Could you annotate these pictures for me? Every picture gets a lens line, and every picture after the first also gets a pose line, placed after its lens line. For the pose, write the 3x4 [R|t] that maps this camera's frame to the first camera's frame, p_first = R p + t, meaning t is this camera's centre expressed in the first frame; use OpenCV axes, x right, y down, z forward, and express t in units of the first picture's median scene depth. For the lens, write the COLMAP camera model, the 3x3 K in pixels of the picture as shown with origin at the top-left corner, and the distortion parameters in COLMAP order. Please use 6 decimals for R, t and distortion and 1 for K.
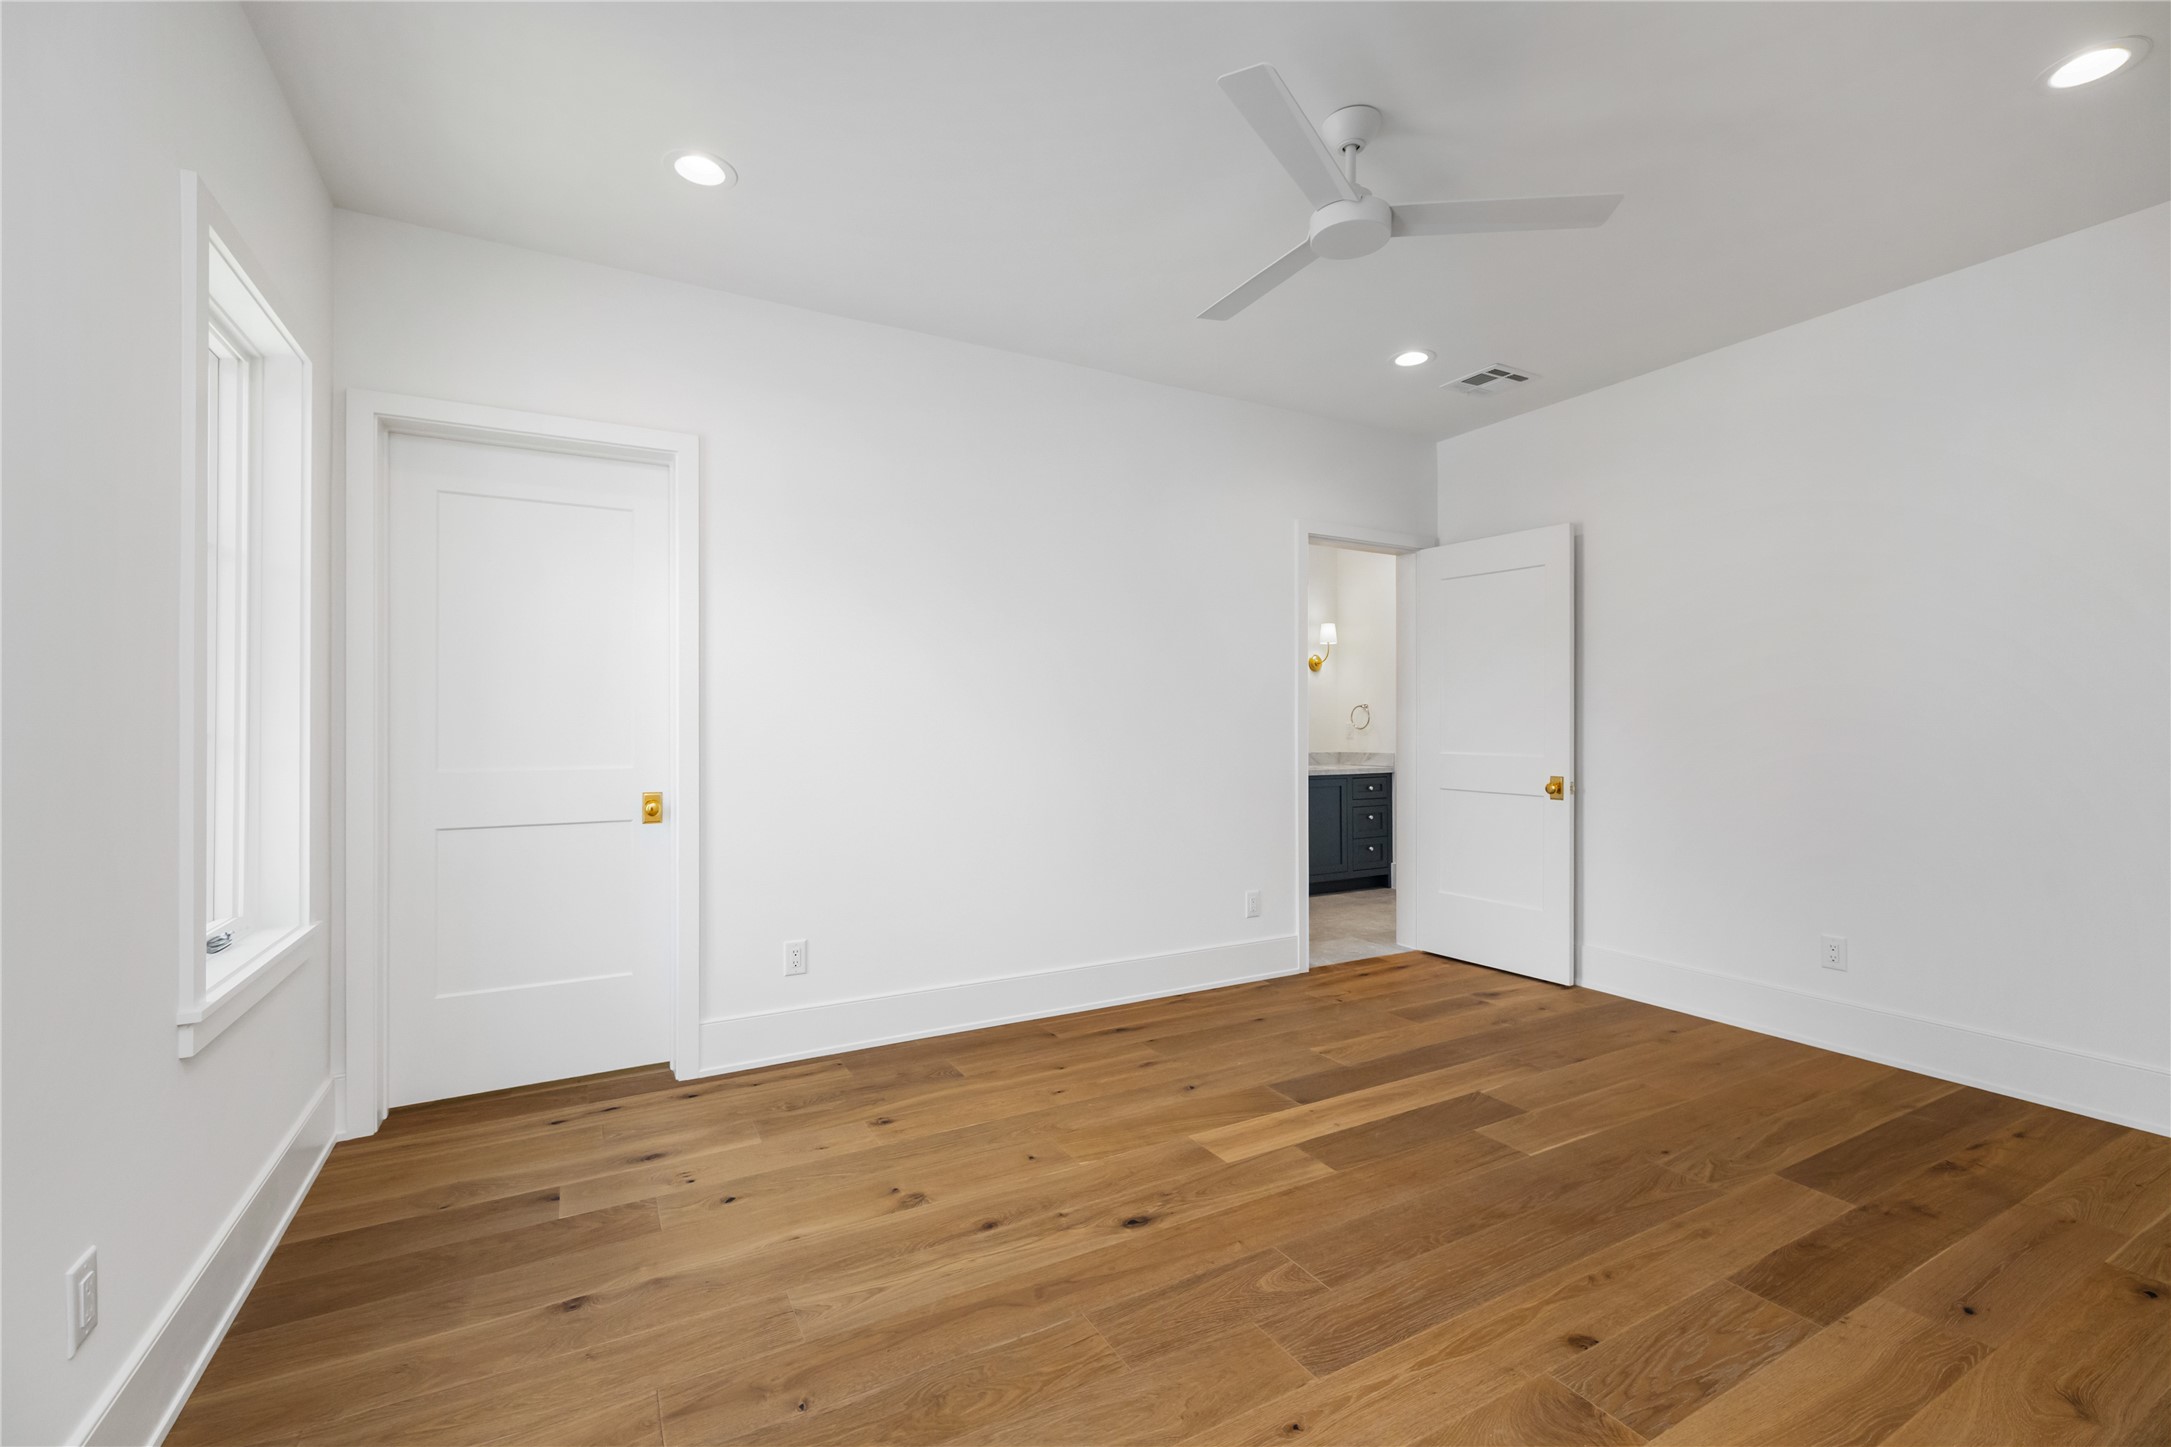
lens RADIAL K [[933.2, 0, 1076.6], [0, 933.2, 721.4], [0, 0, 1]] dist [0.003517, 0.000526]
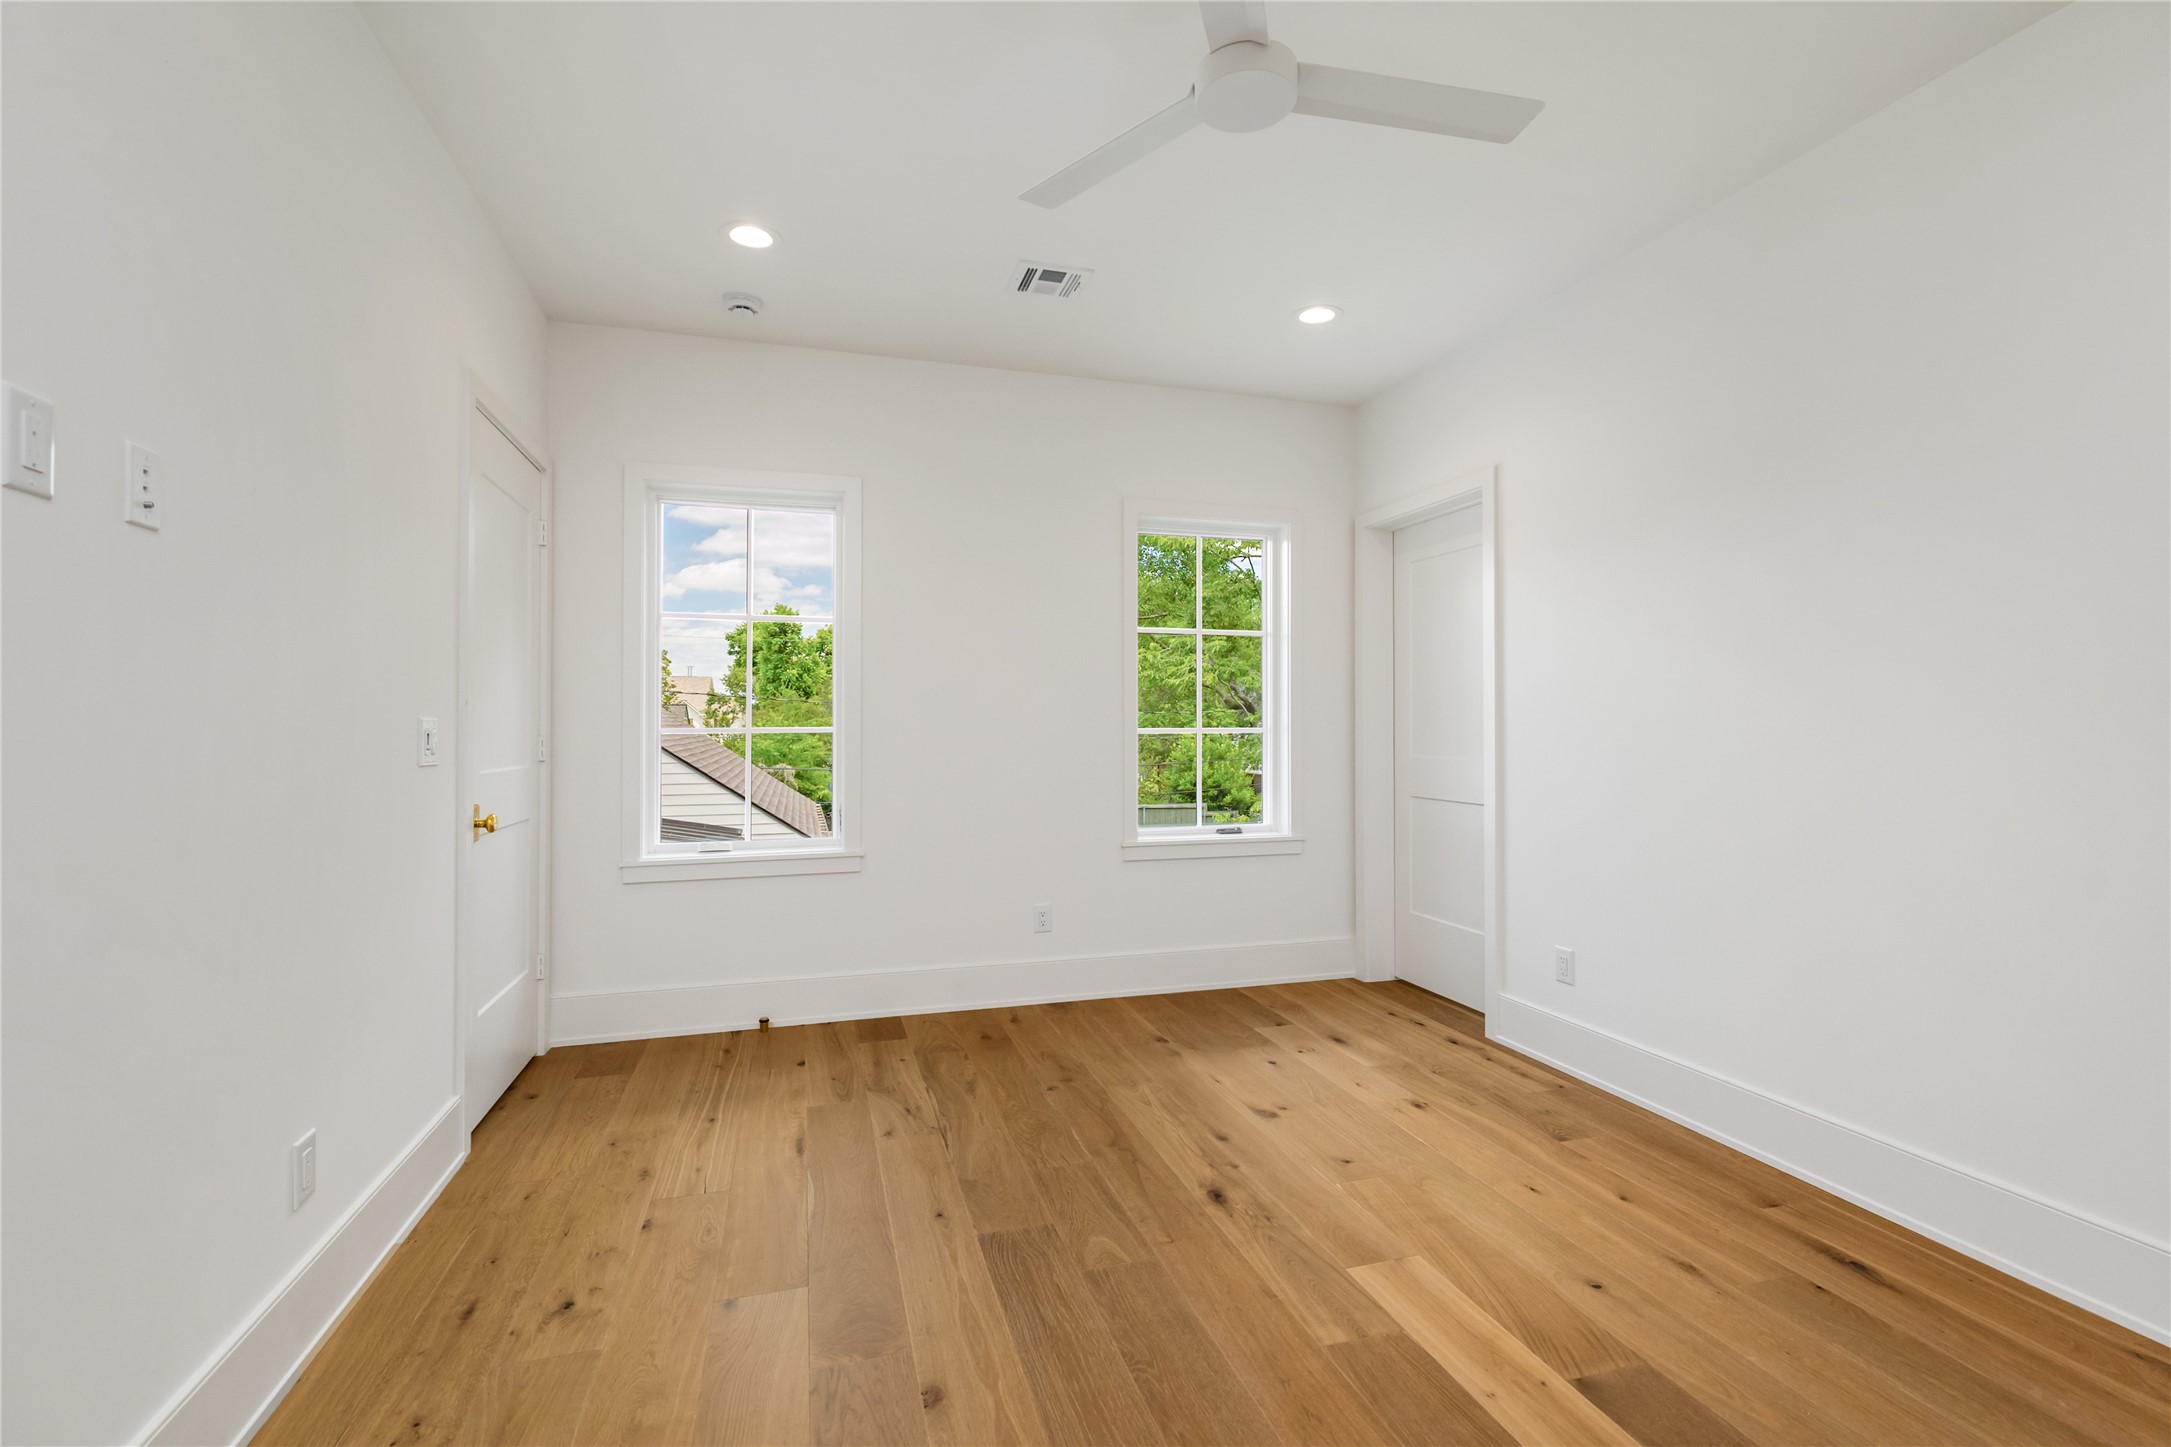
lens RADIAL K [[933.2, 0, 1082.2], [0, 933.2, 716.4], [0, 0, 1]] dist [0.003517, 0.000526]
pose [[-0.204597, -0.009708, -0.978798, 0.890994], [0.006381, 0.999916, -0.011252, 0.003090], [0.978825, -0.008548, -0.204518, 0.841692]]
